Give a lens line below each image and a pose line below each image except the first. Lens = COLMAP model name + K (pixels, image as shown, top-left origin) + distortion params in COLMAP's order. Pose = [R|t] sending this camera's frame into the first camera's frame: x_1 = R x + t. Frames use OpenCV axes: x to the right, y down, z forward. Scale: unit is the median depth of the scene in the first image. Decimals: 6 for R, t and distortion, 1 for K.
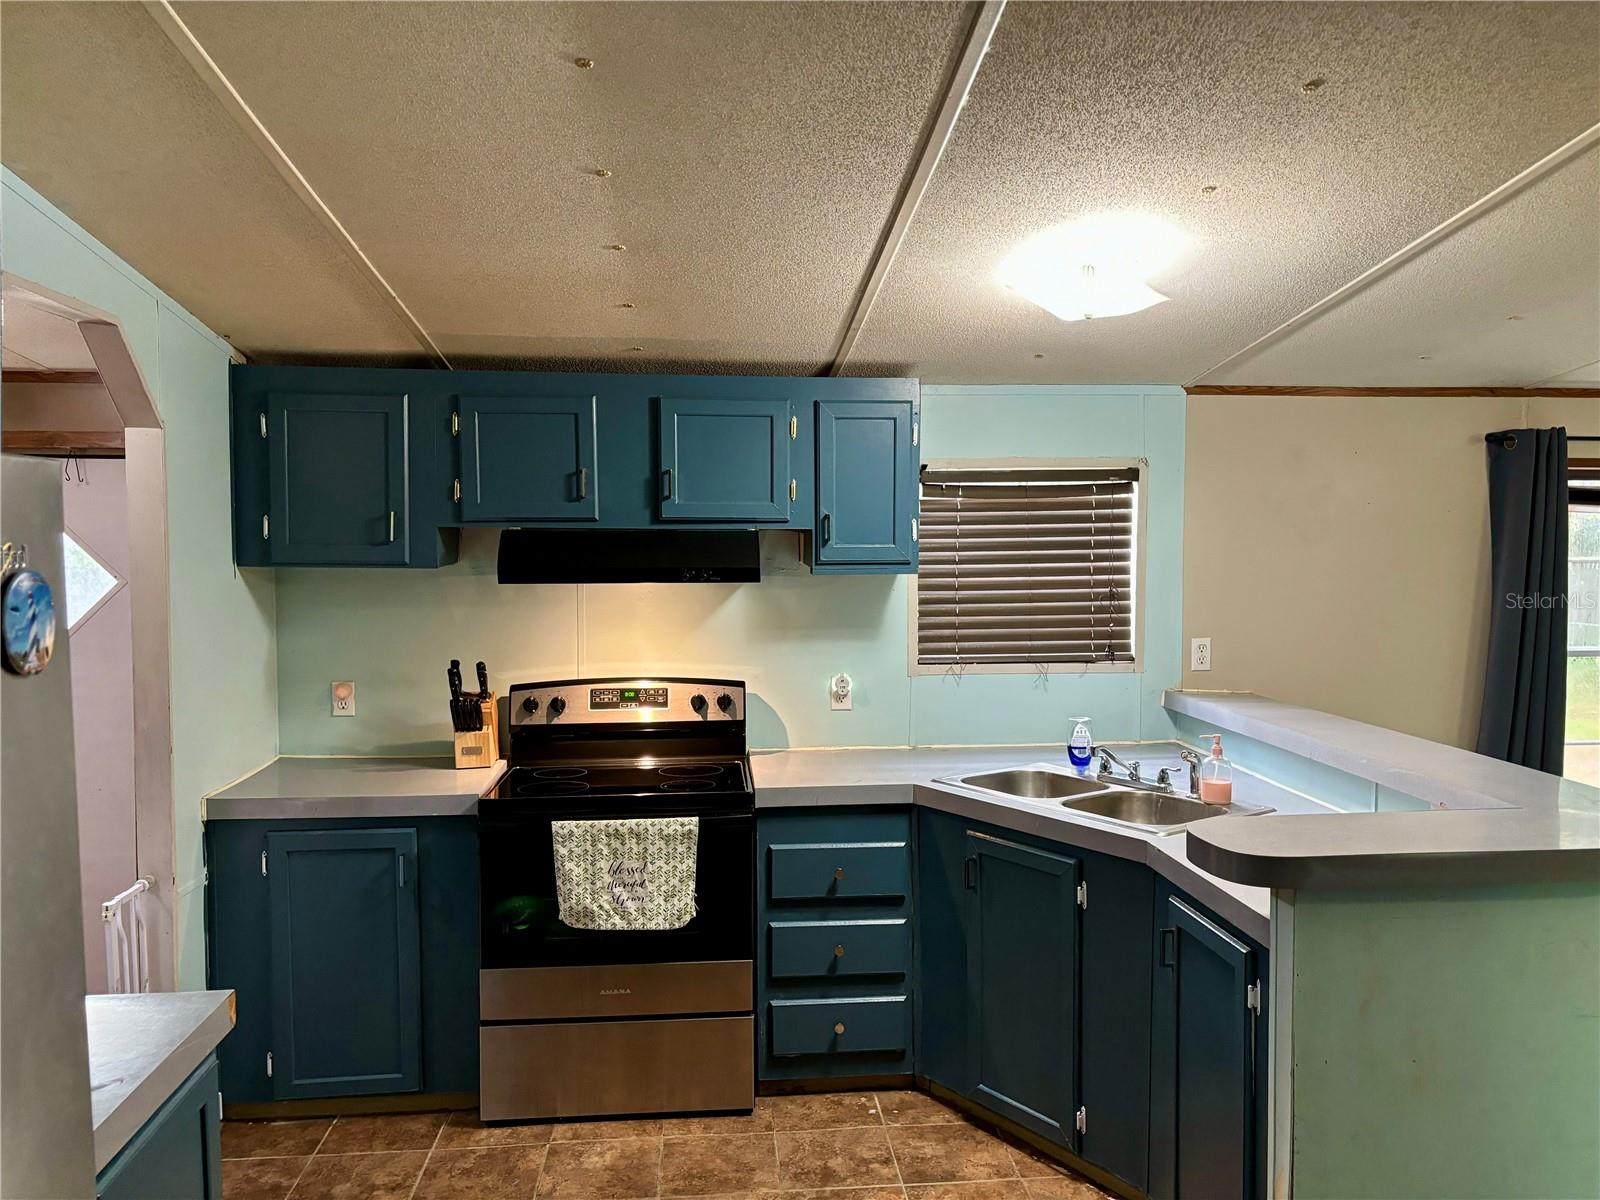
lens RADIAL K [[1174.5, 0, 800.0], [0, 1174.5, 600.0], [0, 0, 1]] dist [0.134142, -0.265983]
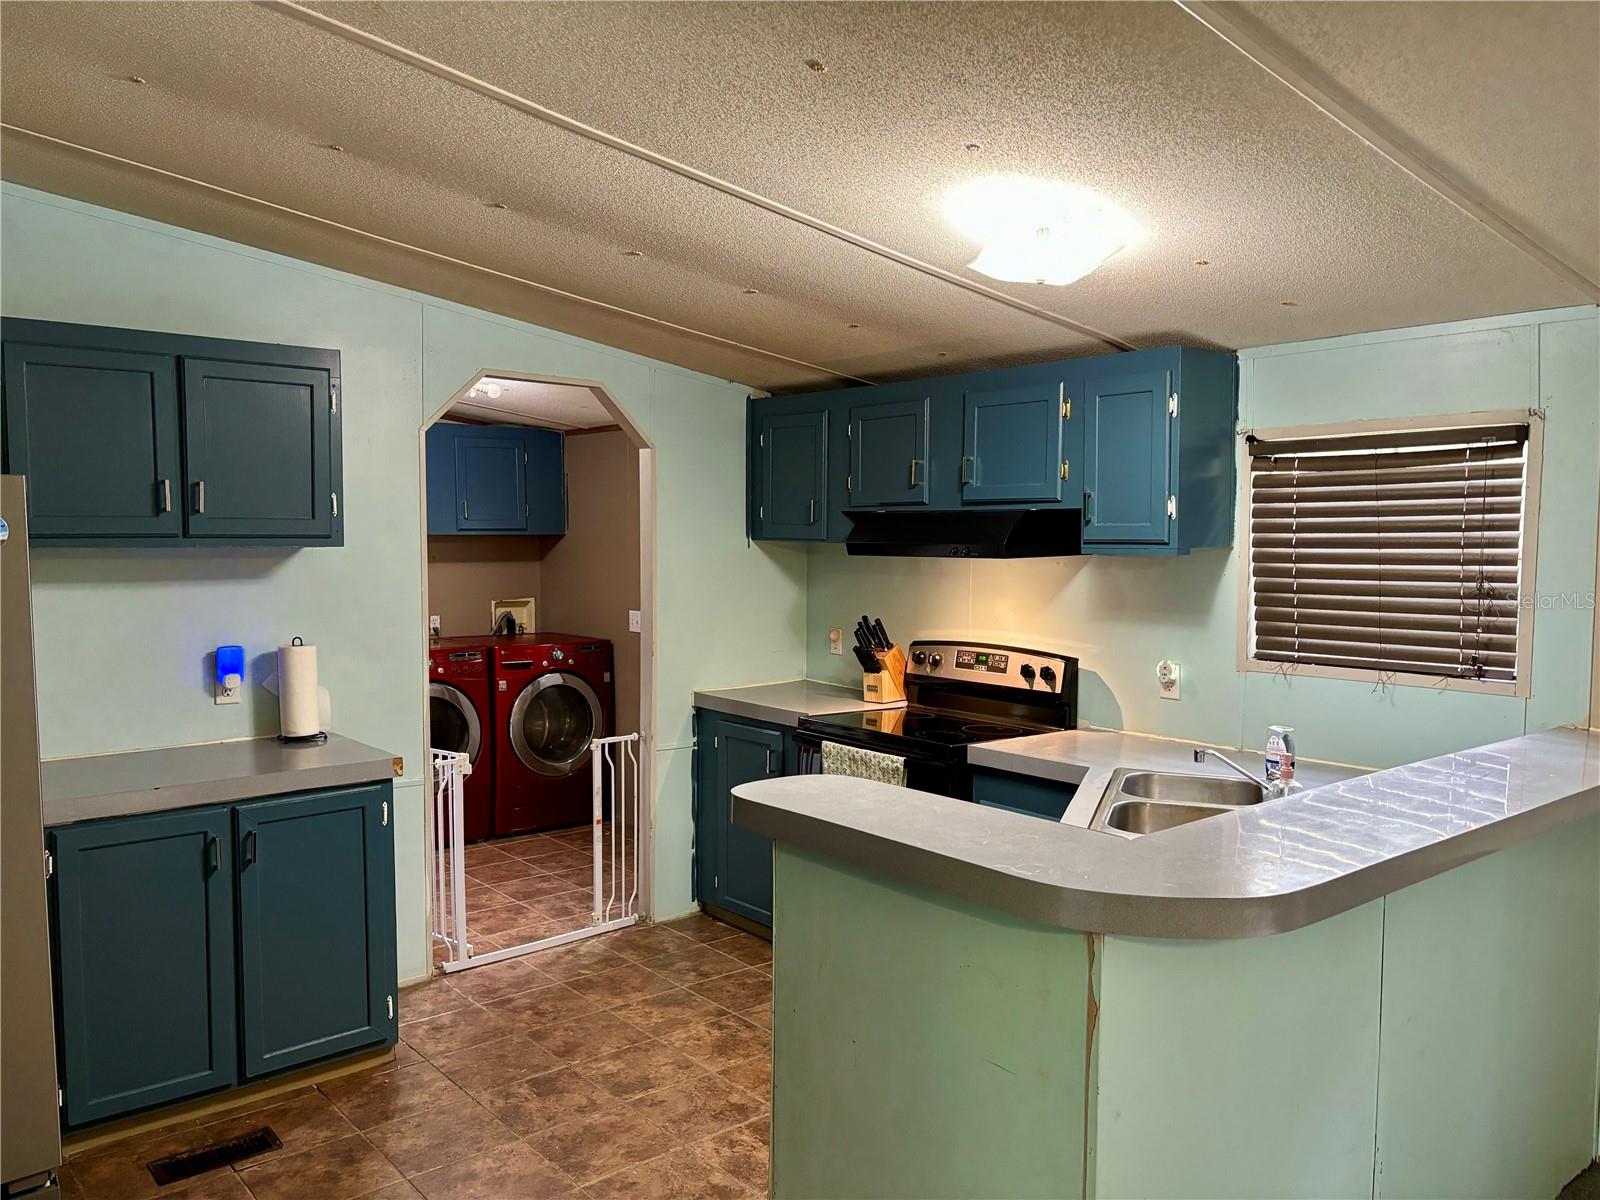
lens RADIAL K [[1174.5, 0, 800.0], [0, 1174.5, 600.0], [0, 0, 1]] dist [0.134142, -0.265983]
pose [[0.576682, 0.052267, -0.815295, 0.650701], [-0.048378, 0.998385, 0.029785, -0.000426], [0.815535, 0.022266, 0.578279, 0.198400]]
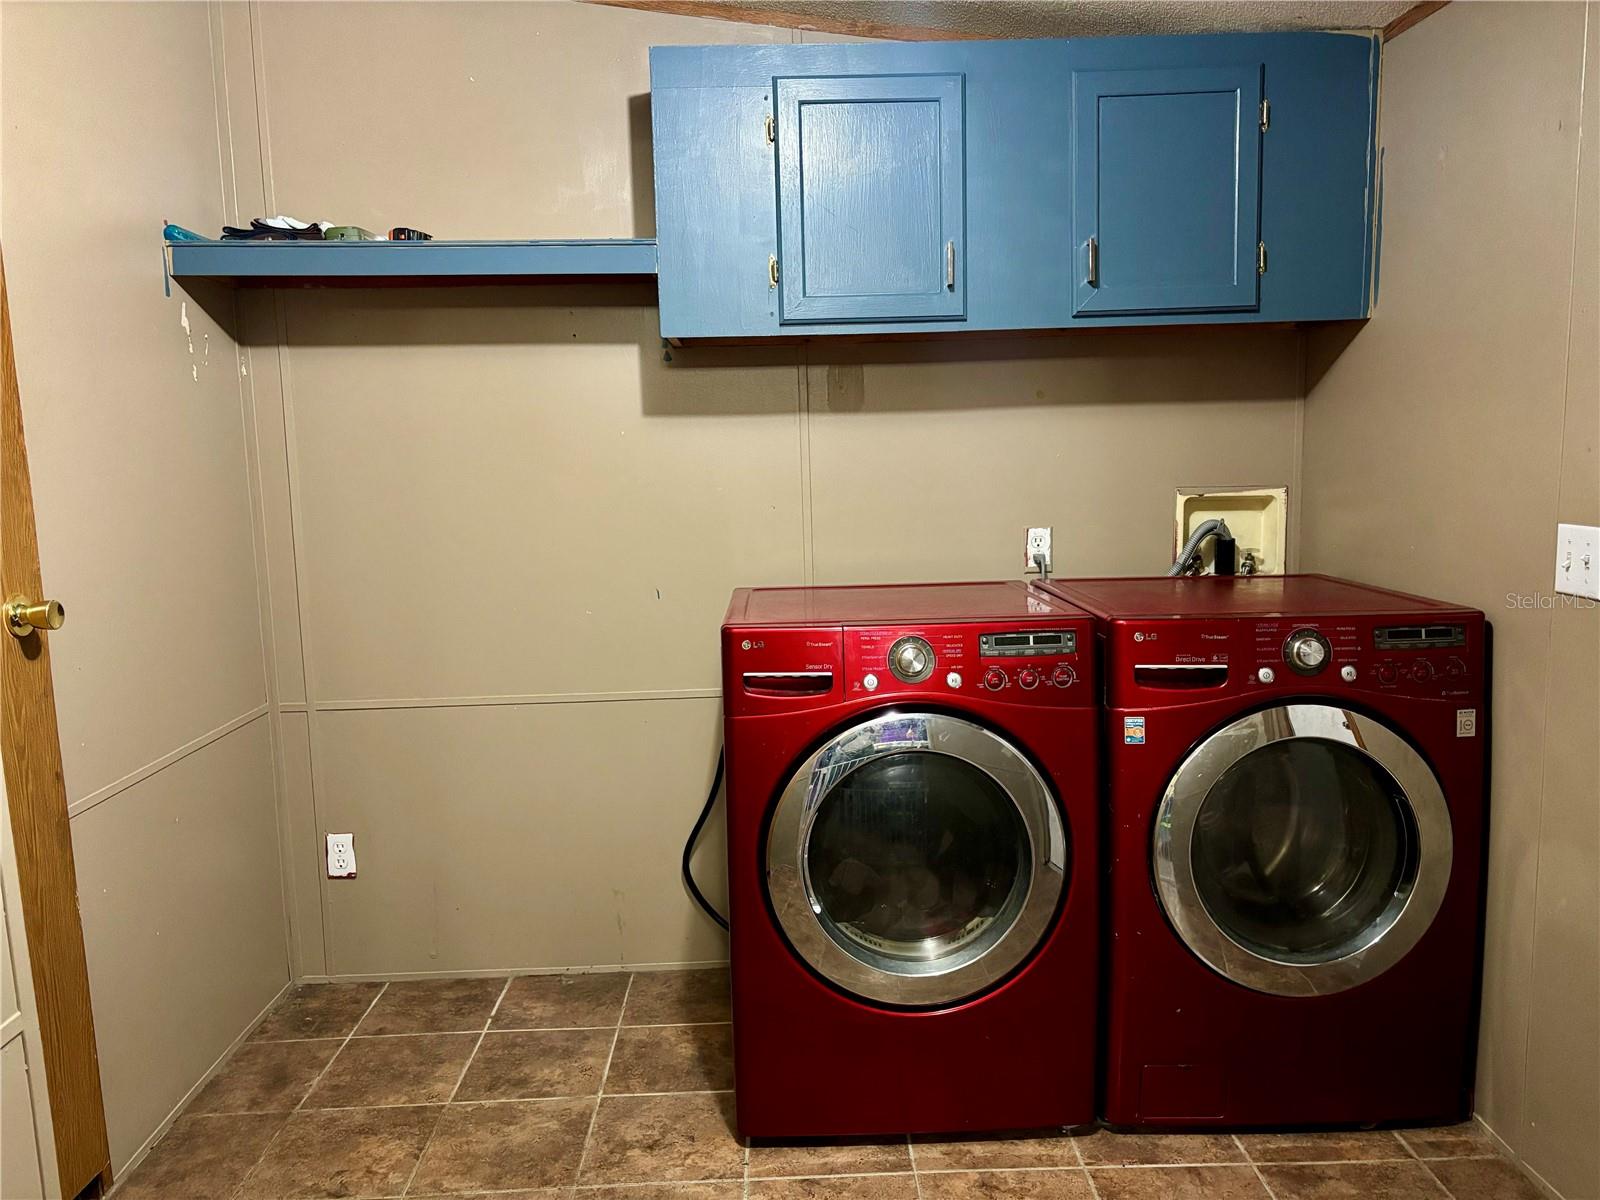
lens RADIAL K [[1174.5, 0, 800.0], [0, 1174.5, 600.0], [0, 0, 1]] dist [0.134142, -0.265983]
pose [[-0.070056, 0.134256, -0.988467, -0.270130], [-0.023643, 0.990400, 0.136194, 0.043380], [0.997263, 0.032911, -0.066209, 0.654010]]
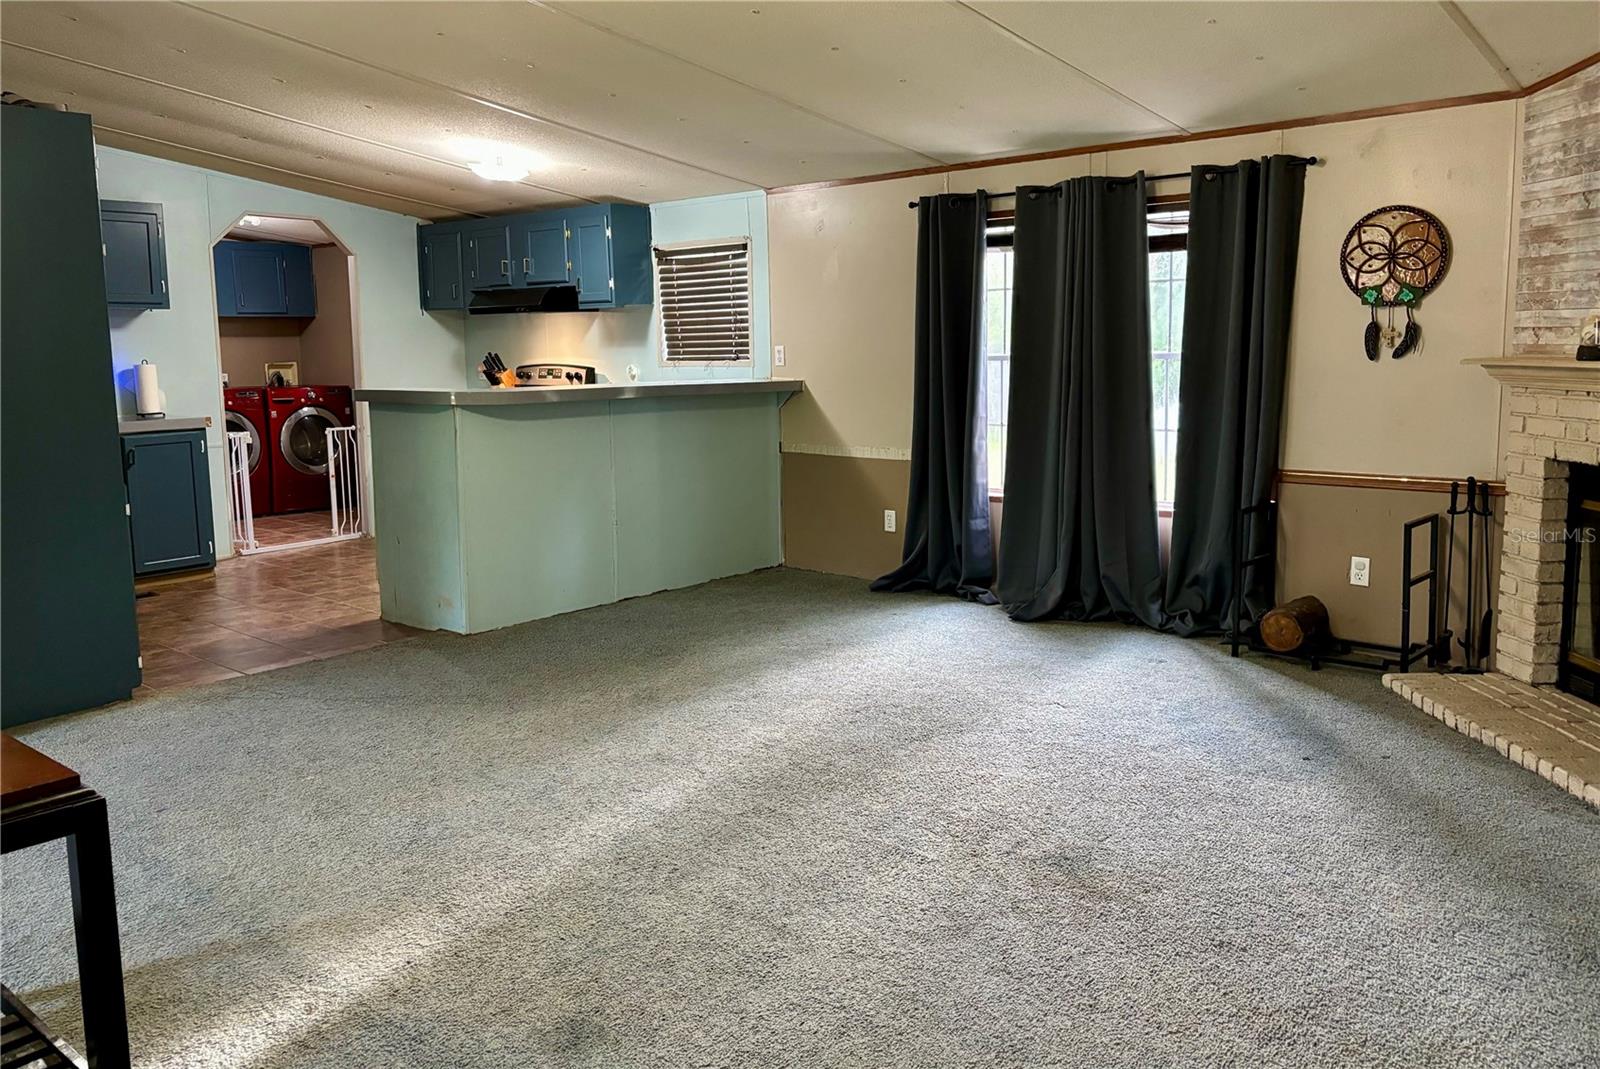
lens RADIAL K [[1138.5, 0, 802.5], [0, 1138.5, 461.2], [0, 0, 1]] dist [0.005900, 0.001349]
pose [[0.708626, 0.068128, -0.702288, 1.502723], [-0.026541, 0.997197, 0.069956, 0.082119], [0.705085, -0.030933, 0.708447, -0.084961]]
